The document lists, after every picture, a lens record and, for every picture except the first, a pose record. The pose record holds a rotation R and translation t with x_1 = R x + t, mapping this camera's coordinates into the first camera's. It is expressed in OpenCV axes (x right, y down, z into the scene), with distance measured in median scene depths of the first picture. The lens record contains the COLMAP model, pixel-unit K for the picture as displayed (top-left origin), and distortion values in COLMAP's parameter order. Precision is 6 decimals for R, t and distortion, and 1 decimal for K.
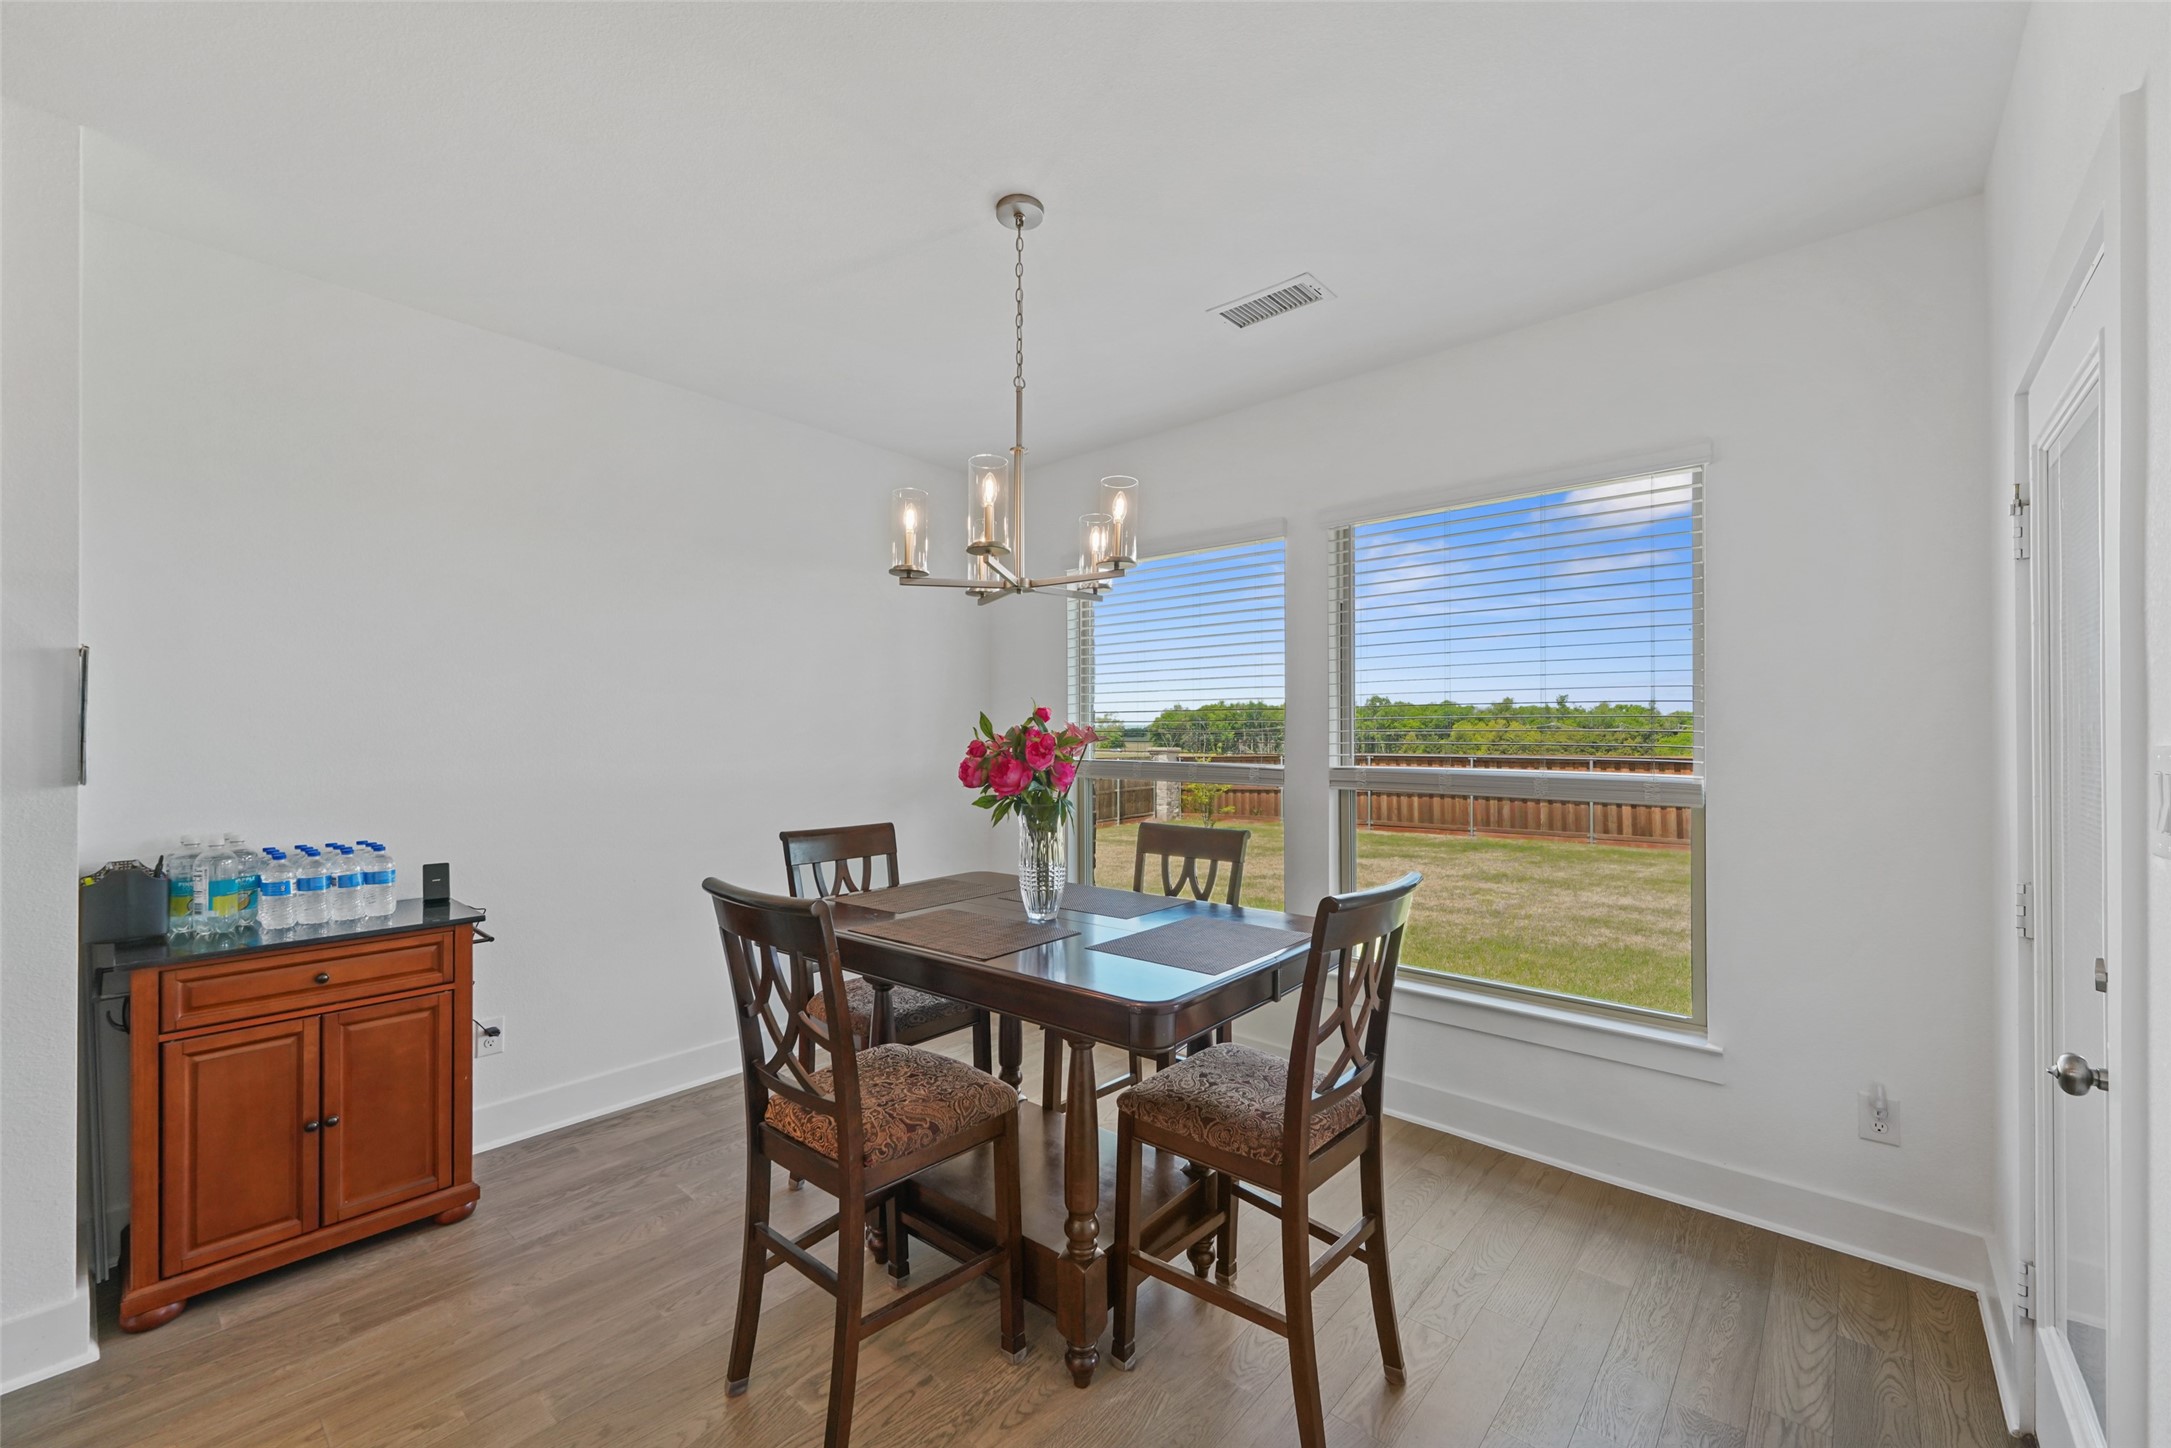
lens RADIAL K [[881.0, 0, 1076.4], [0, 881.0, 728.5], [0, 0, 1]] dist [-0.001495, 0.000076]
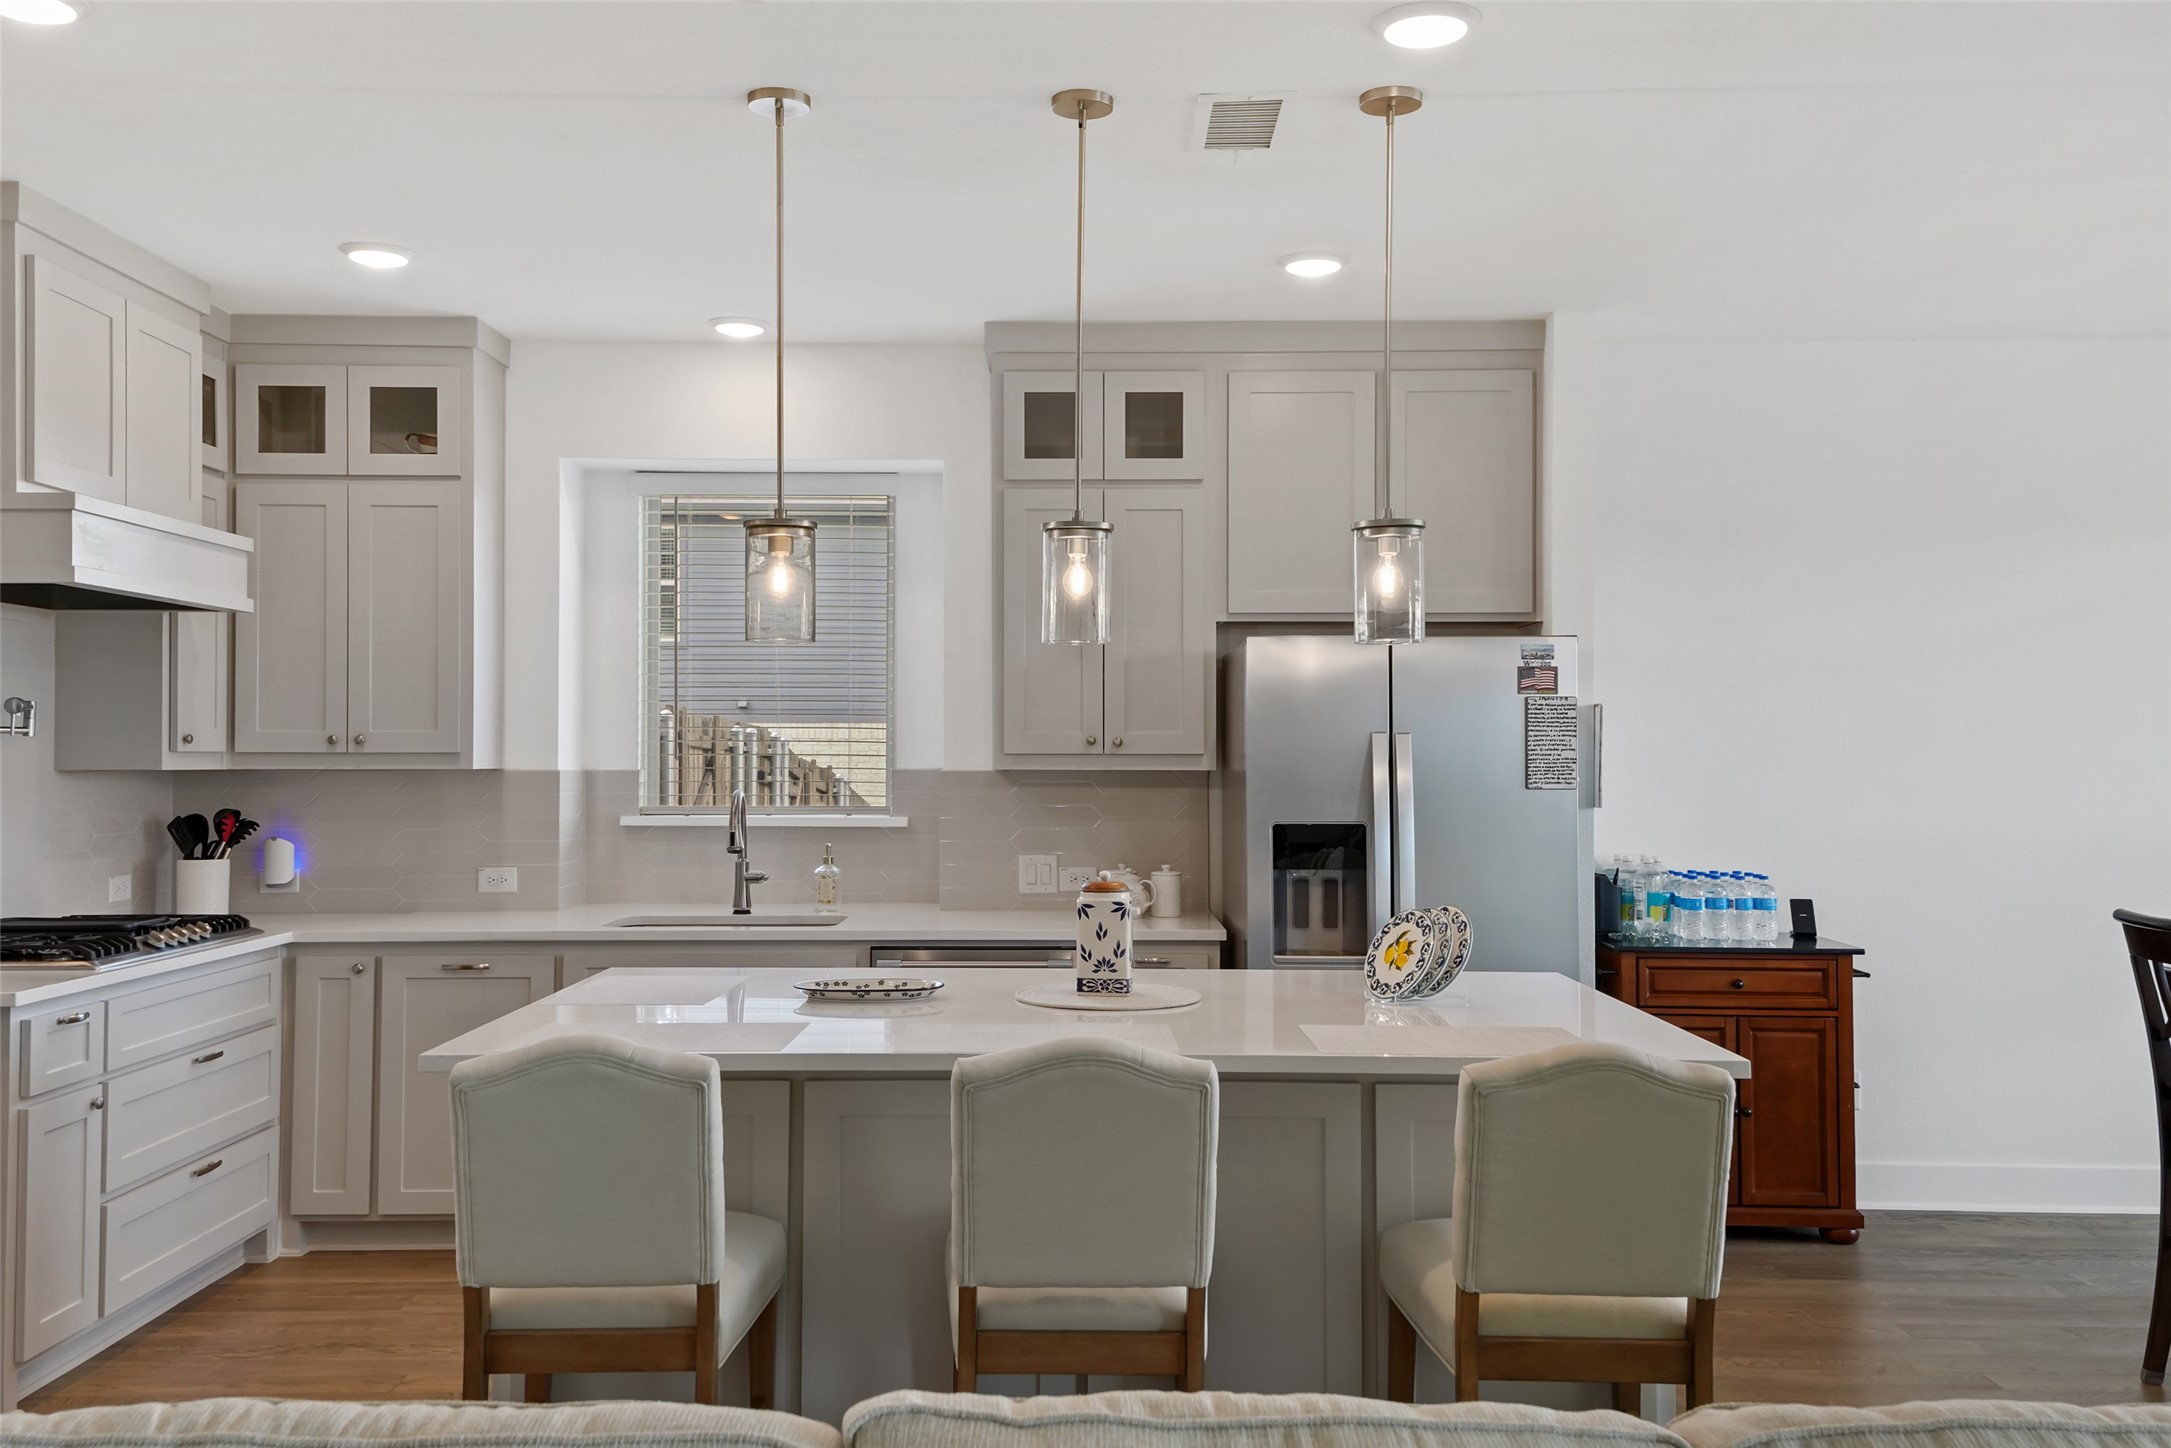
lens RADIAL K [[1863.3, 0, 1079.5], [0, 1863.3, 724.2], [0, 0, 1]] dist [0.081416, -0.017222]
pose [[0.649094, -0.001939, -0.760705, 0.416385], [0.001679, 0.999998, -0.001117, -0.048528], [0.760706, -0.000552, 0.649096, -1.148800]]
